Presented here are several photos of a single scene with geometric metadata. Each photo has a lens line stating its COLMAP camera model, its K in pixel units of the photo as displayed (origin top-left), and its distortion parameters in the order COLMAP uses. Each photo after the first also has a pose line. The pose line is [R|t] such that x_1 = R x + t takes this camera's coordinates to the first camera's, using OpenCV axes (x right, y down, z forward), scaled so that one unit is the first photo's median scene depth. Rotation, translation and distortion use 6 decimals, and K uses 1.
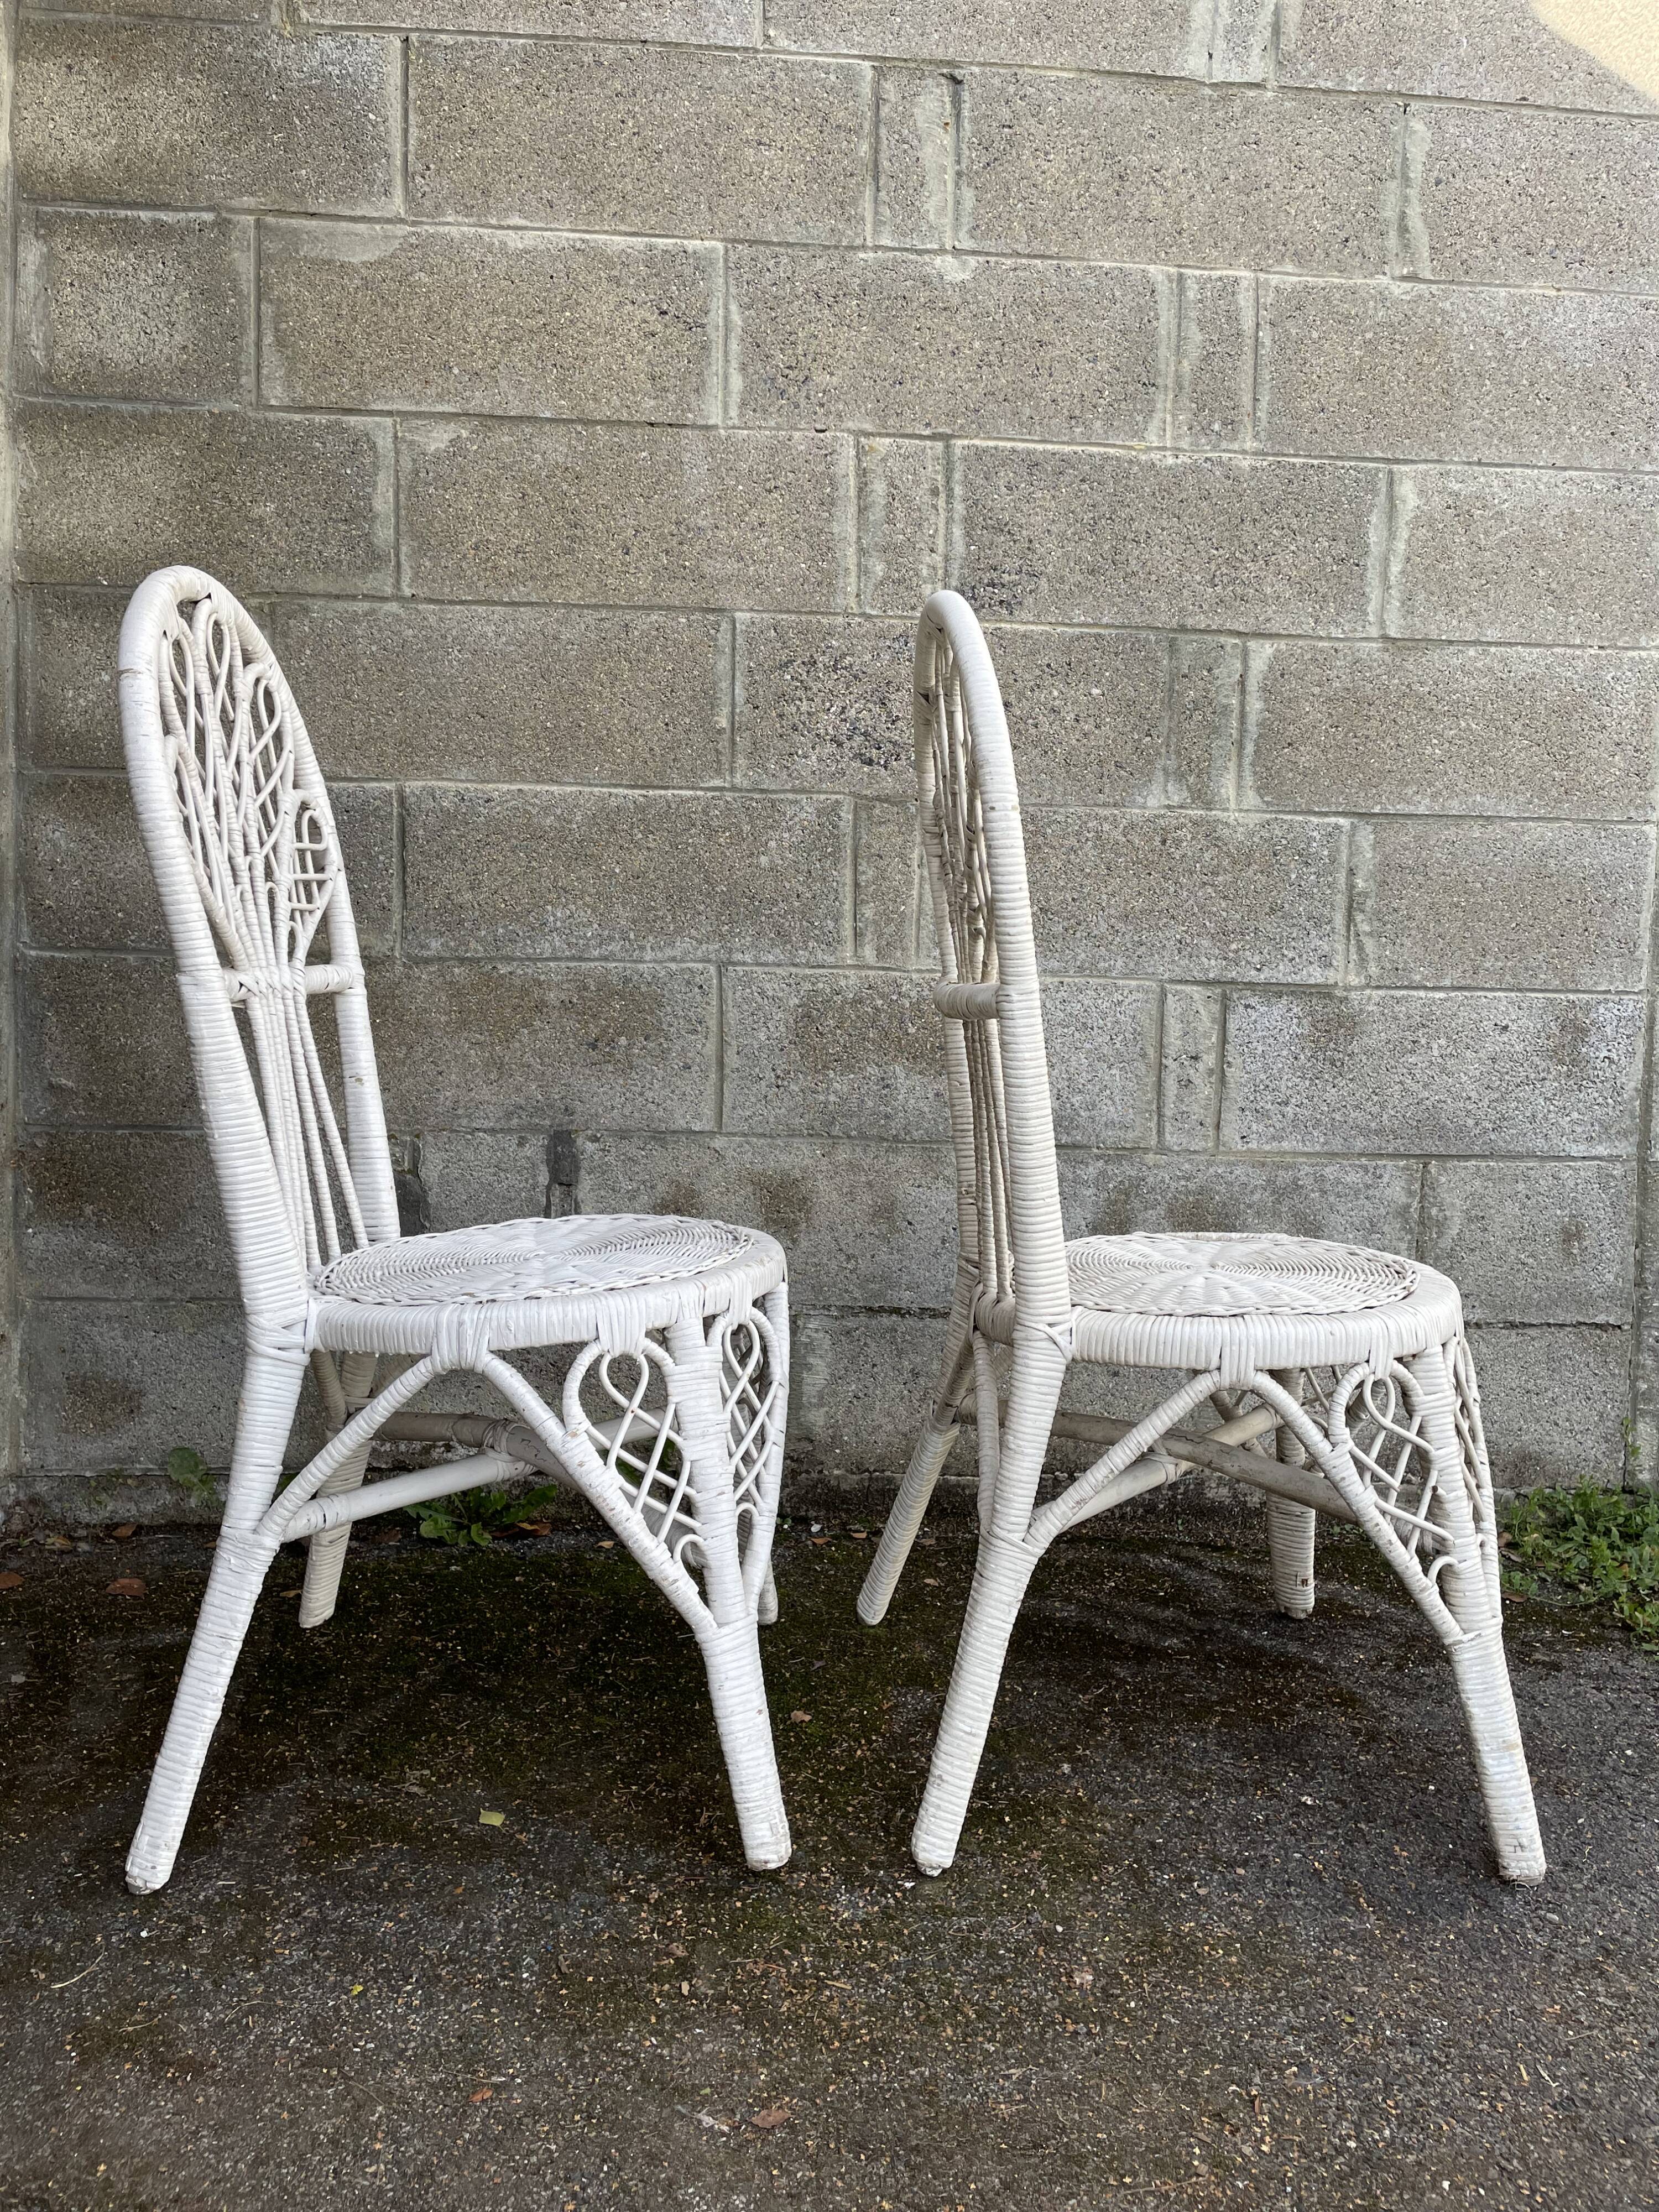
lens RADIAL K [[1668.5, 0, 853.7], [0, 1668.5, 1081.0], [0, 0, 1]] dist [0.092824, -0.118998]
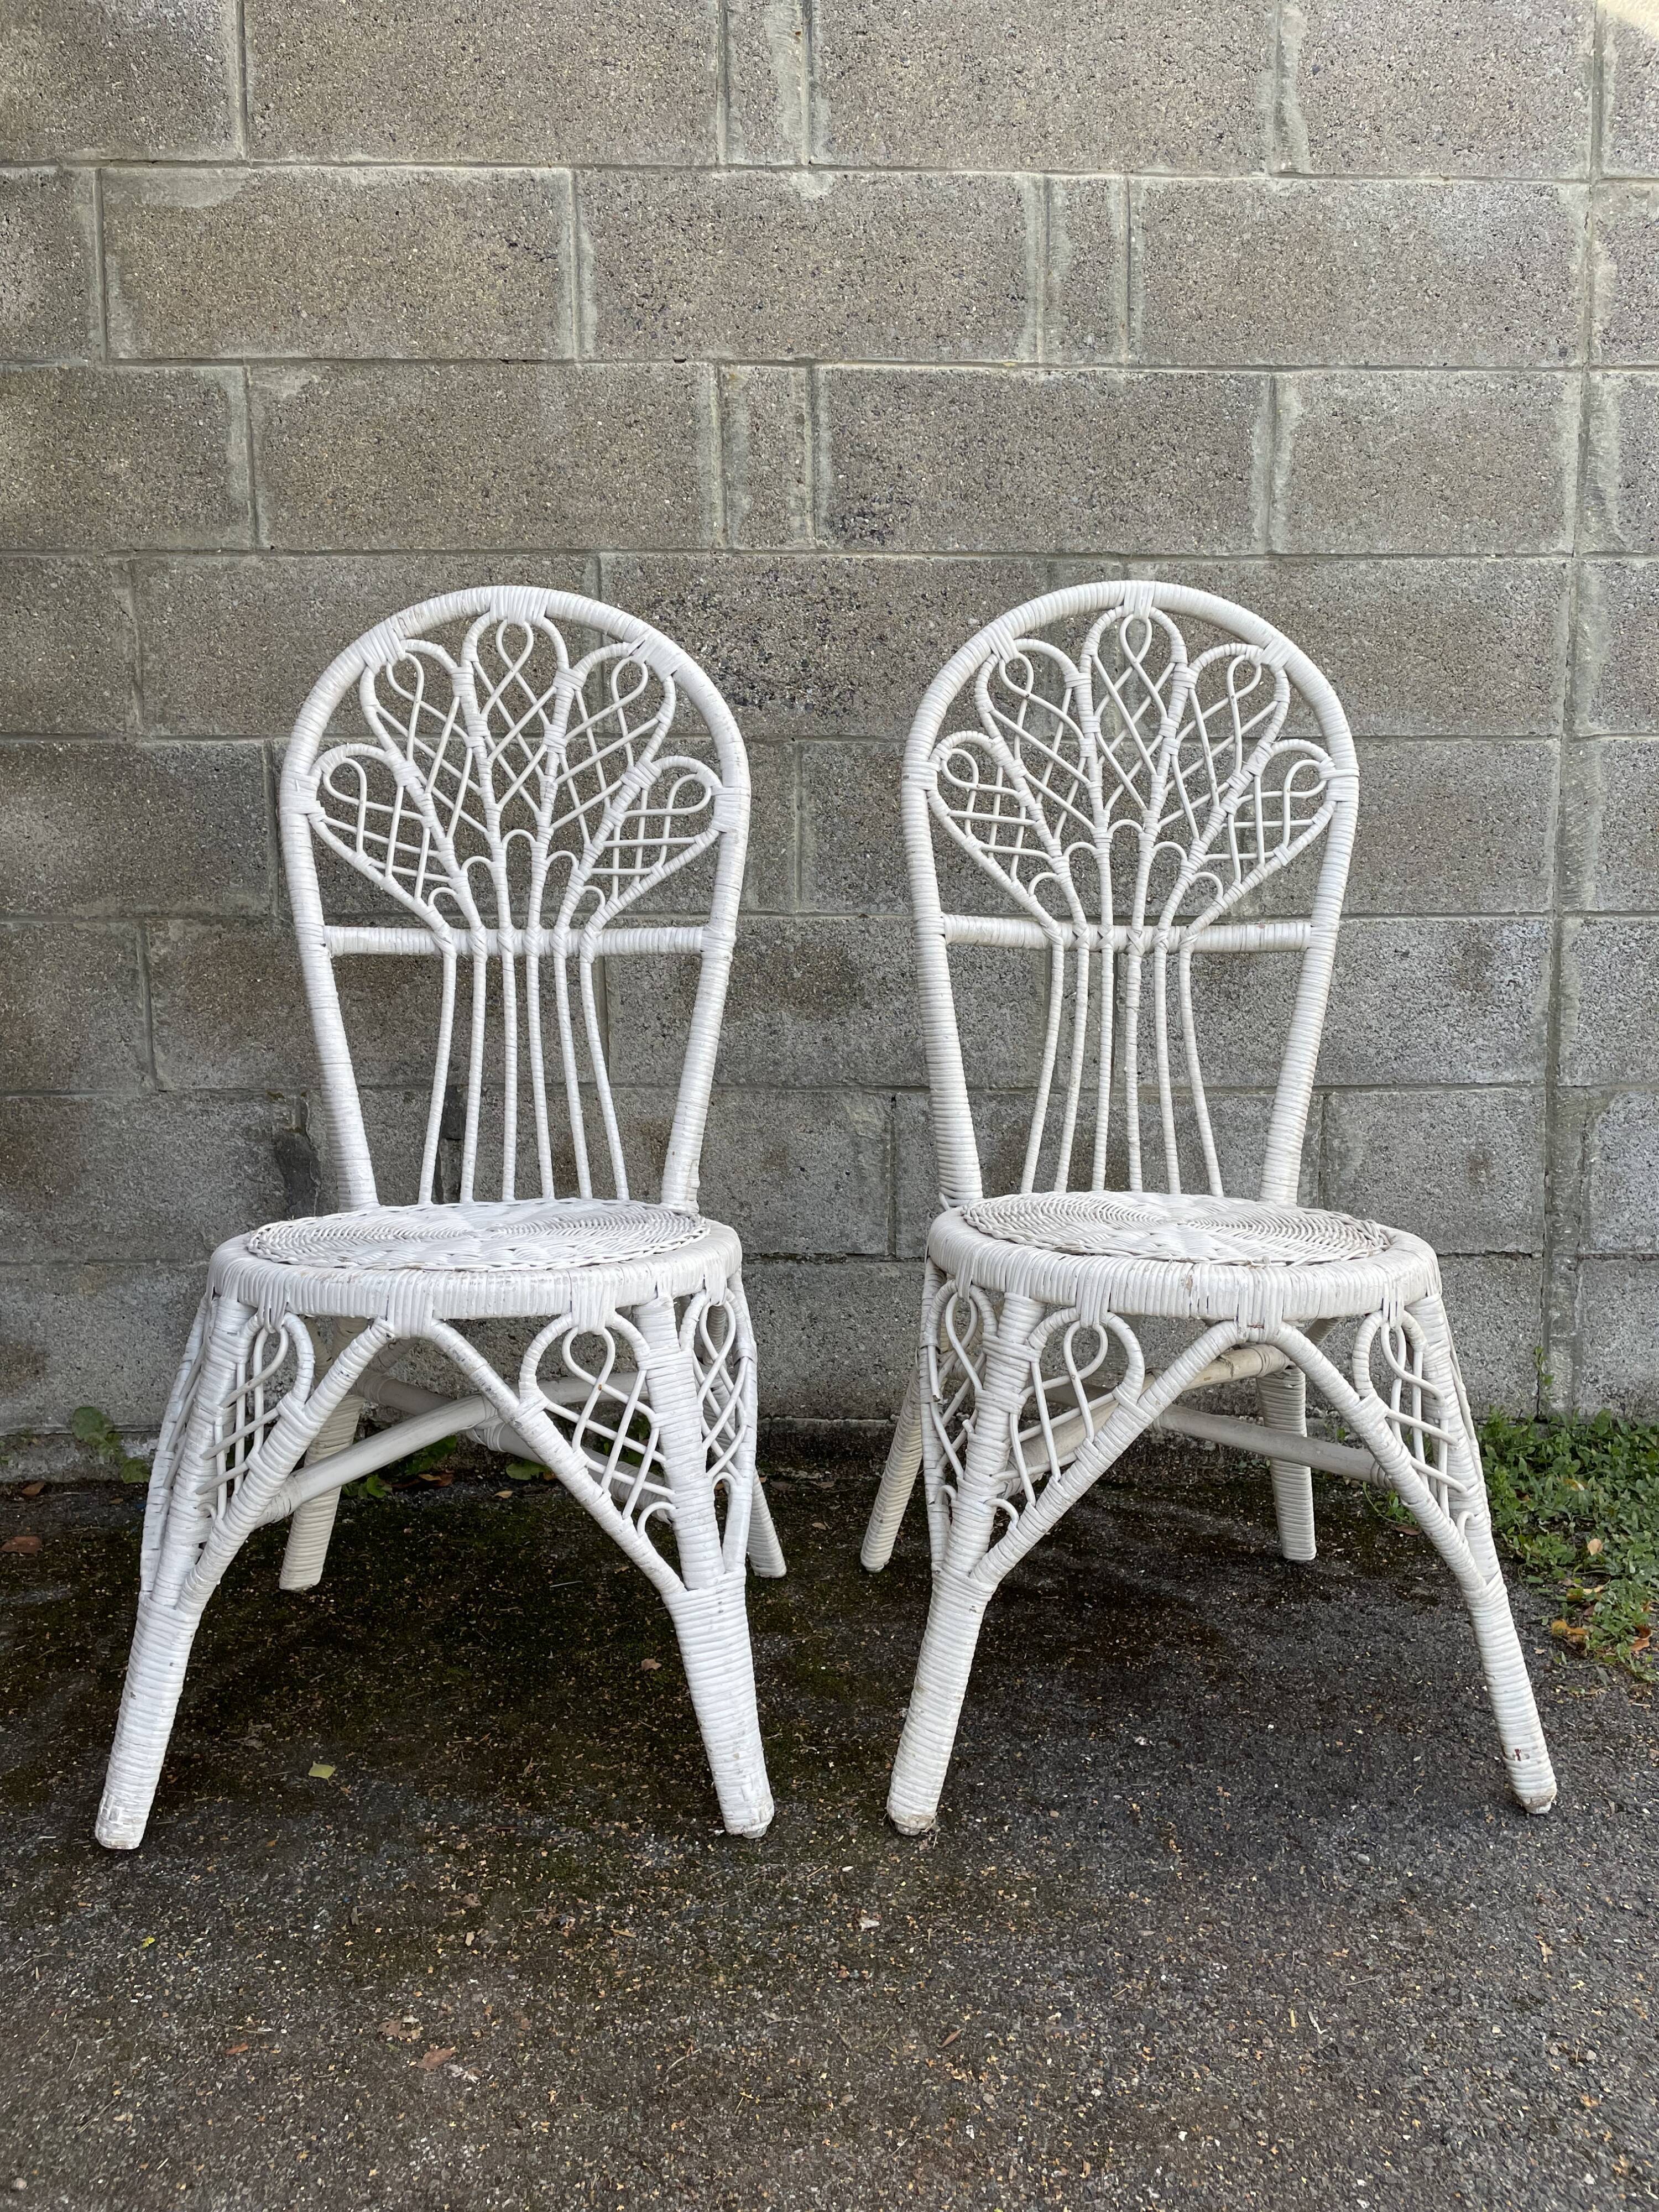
lens RADIAL K [[1668.5, 0, 847.4], [0, 1668.5, 1083.8], [0, 0, 1]] dist [0.092824, -0.118998]
pose [[0.998884, -0.026354, -0.039207, 0.104279], [0.027954, 0.998775, 0.040840, -0.005547], [0.038083, -0.041890, 0.998396, 0.011335]]
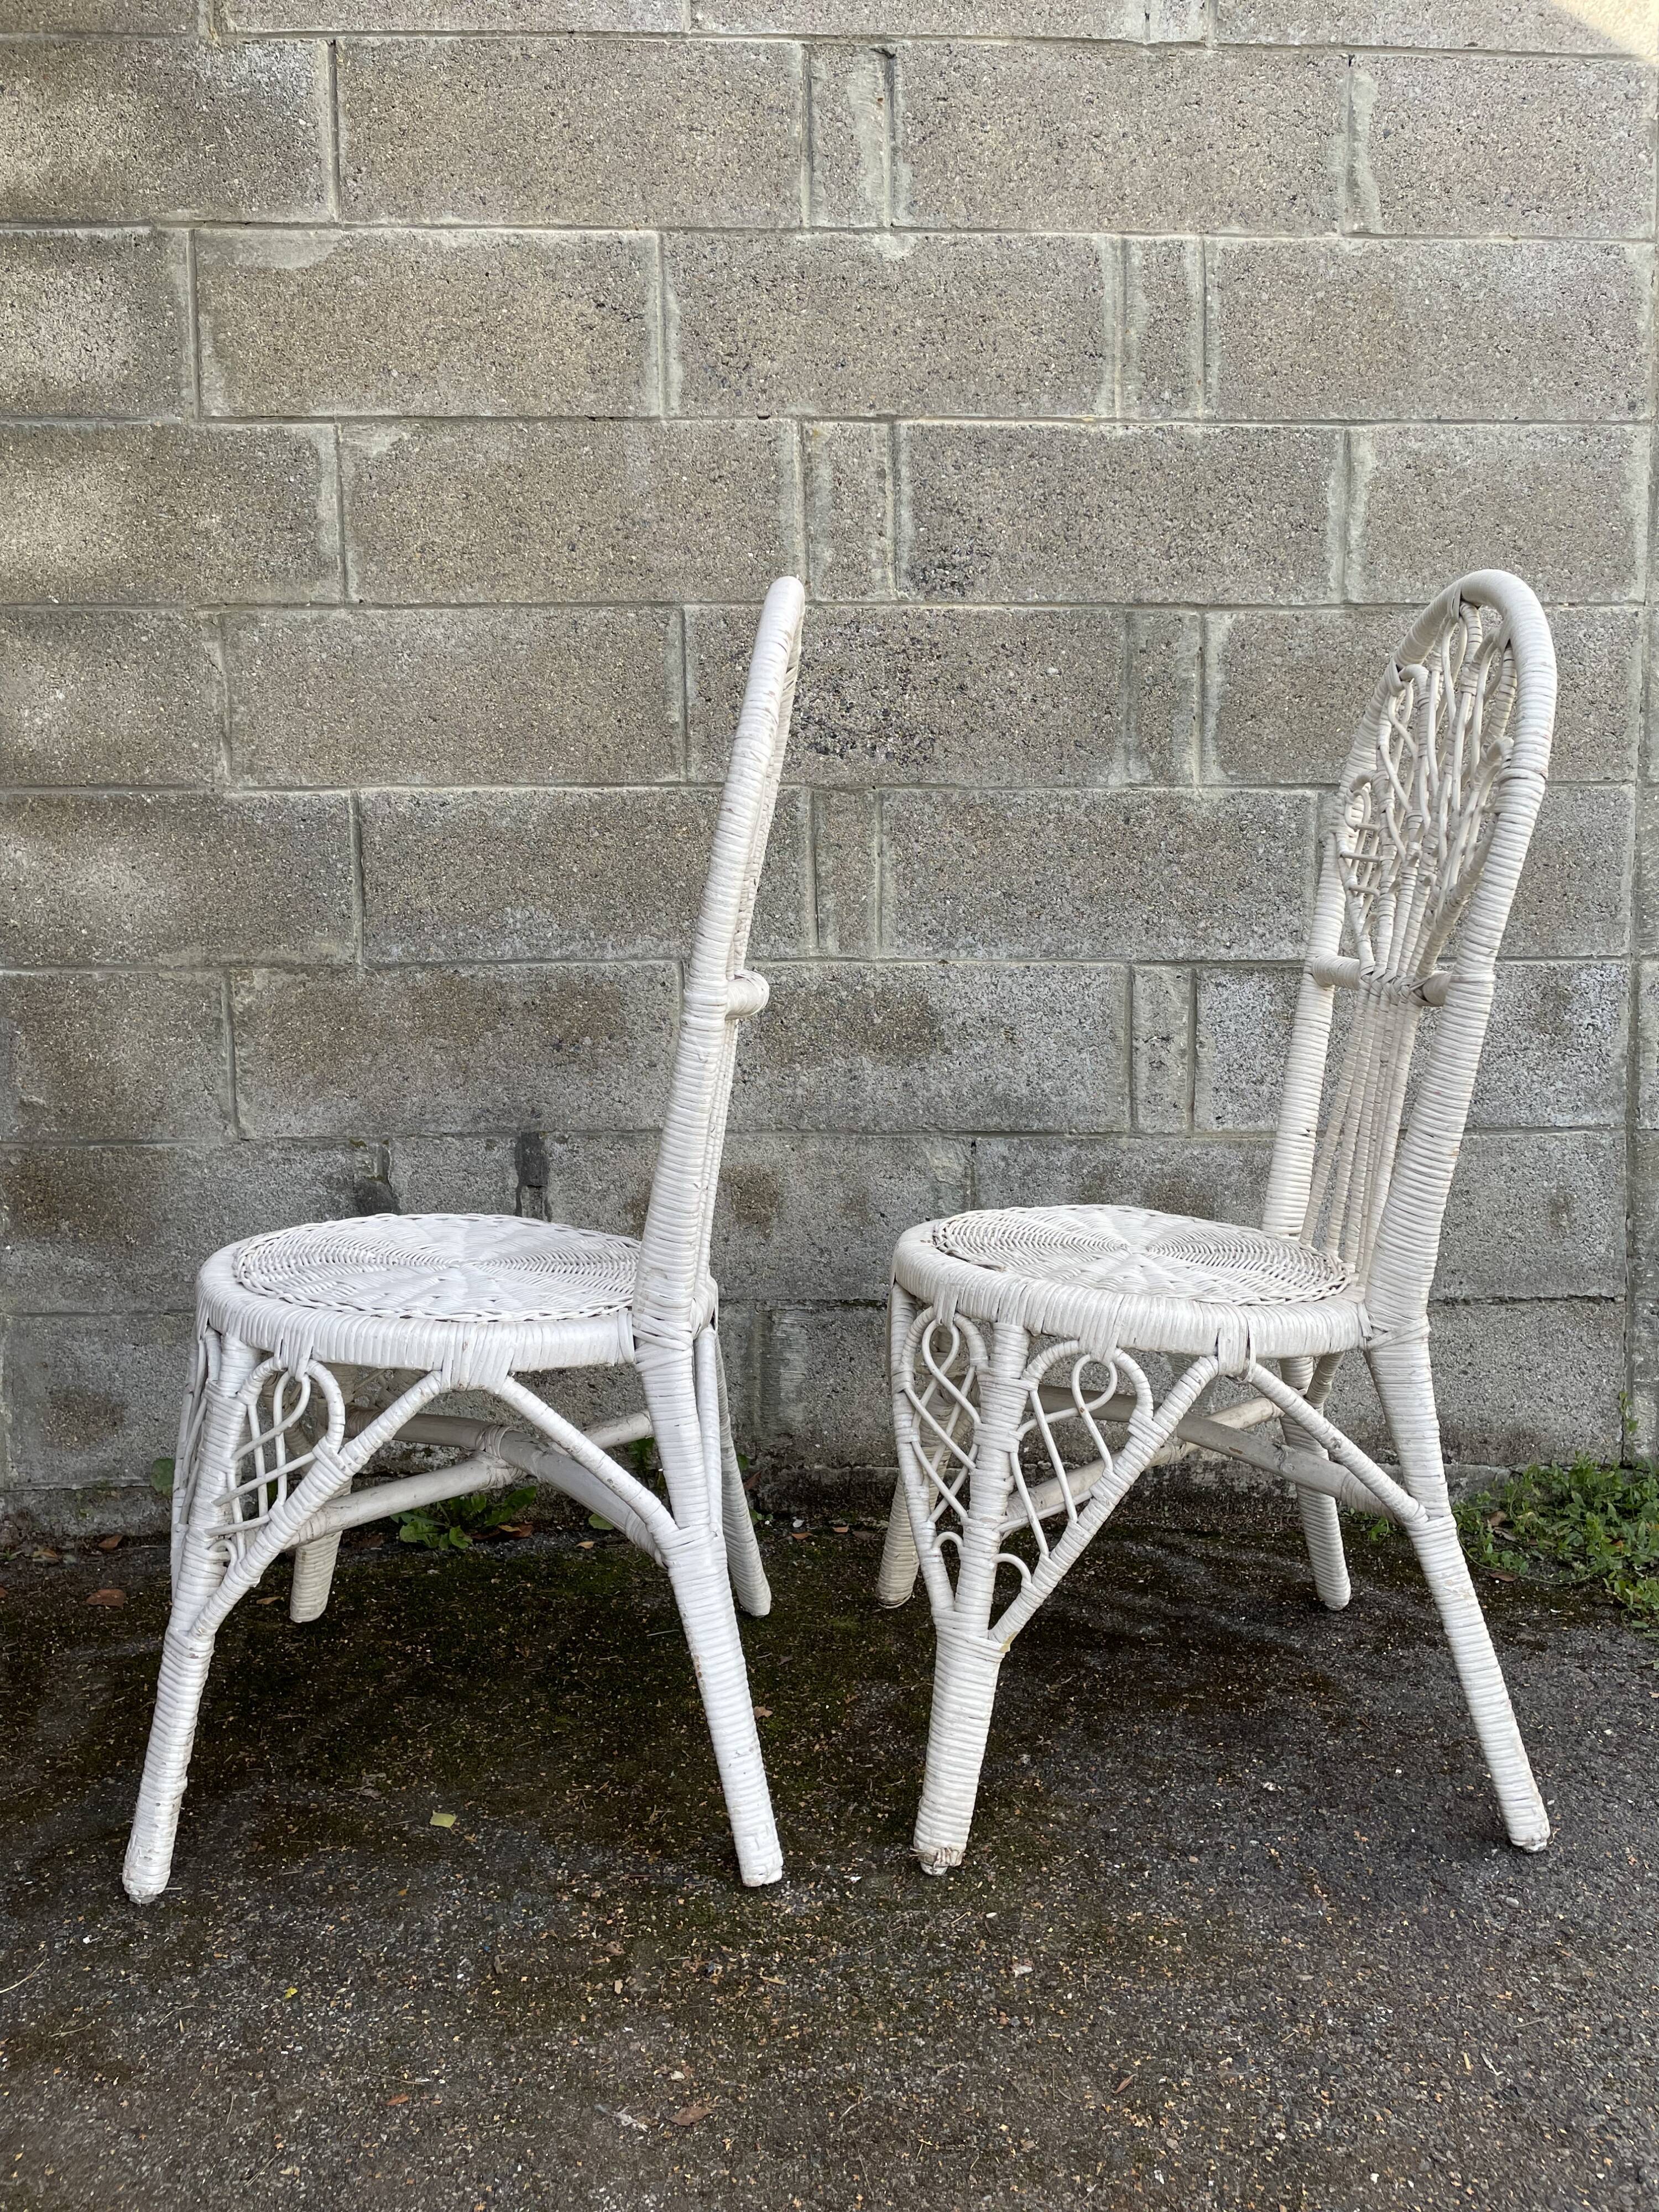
lens RADIAL K [[1668.5, 0, 845.3], [0, 1668.5, 1093.0], [0, 0, 1]] dist [0.092824, -0.118998]
pose [[0.998922, -0.032022, -0.033604, 0.048855], [0.032297, 0.999449, 0.007696, 0.004497], [0.033339, -0.008773, 0.999406, 0.008687]]
